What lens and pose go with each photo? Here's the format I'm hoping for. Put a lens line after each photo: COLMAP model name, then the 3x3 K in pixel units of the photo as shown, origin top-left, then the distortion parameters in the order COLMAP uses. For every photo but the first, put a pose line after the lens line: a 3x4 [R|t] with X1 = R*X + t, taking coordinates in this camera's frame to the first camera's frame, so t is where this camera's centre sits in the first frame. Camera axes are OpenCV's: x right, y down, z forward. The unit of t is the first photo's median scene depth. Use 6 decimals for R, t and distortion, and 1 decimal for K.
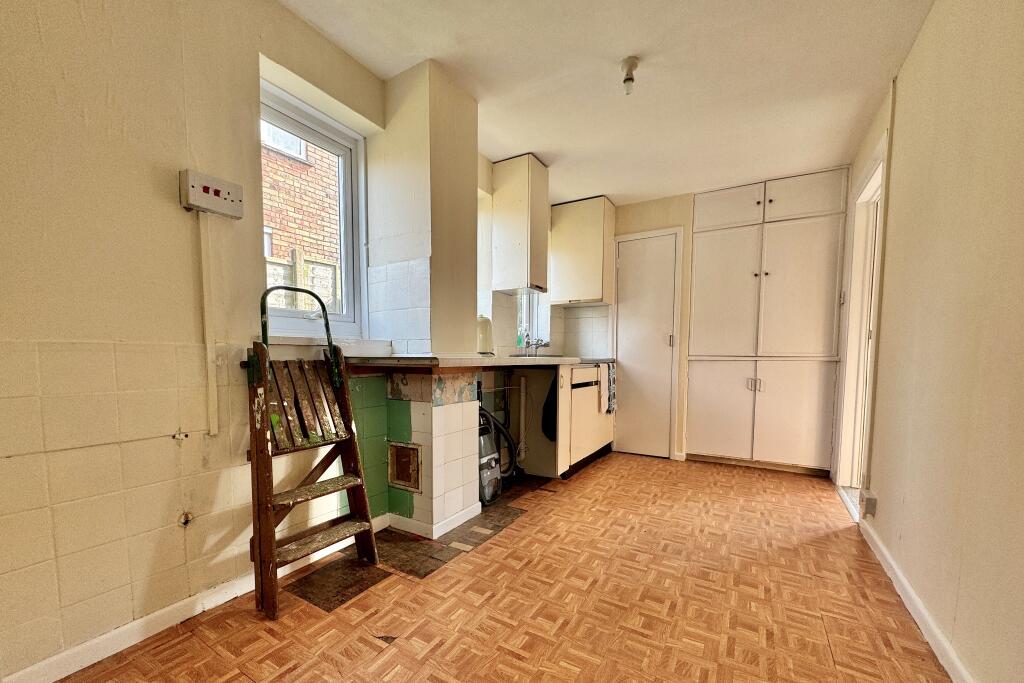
lens RADIAL K [[406.3, 0, 511.3], [0, 406.3, 340.1], [0, 0, 1]] dist [-0.002550, -0.000258]
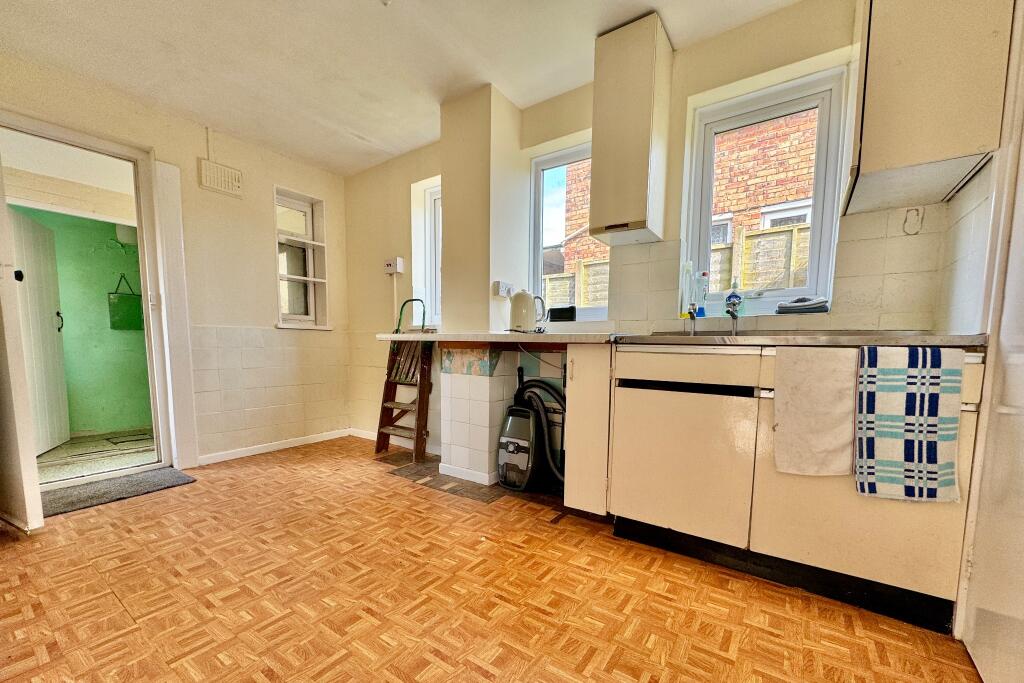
lens RADIAL K [[416.7, 0, 514.0], [0, 416.7, 348.4], [0, 0, 1]] dist [0.000274, 0.000129]
pose [[-0.079677, 0.004622, -0.996810, 1.155520], [0.032316, 0.999476, 0.002051, 0.092968], [0.996297, -0.032049, -0.079785, 1.380572]]
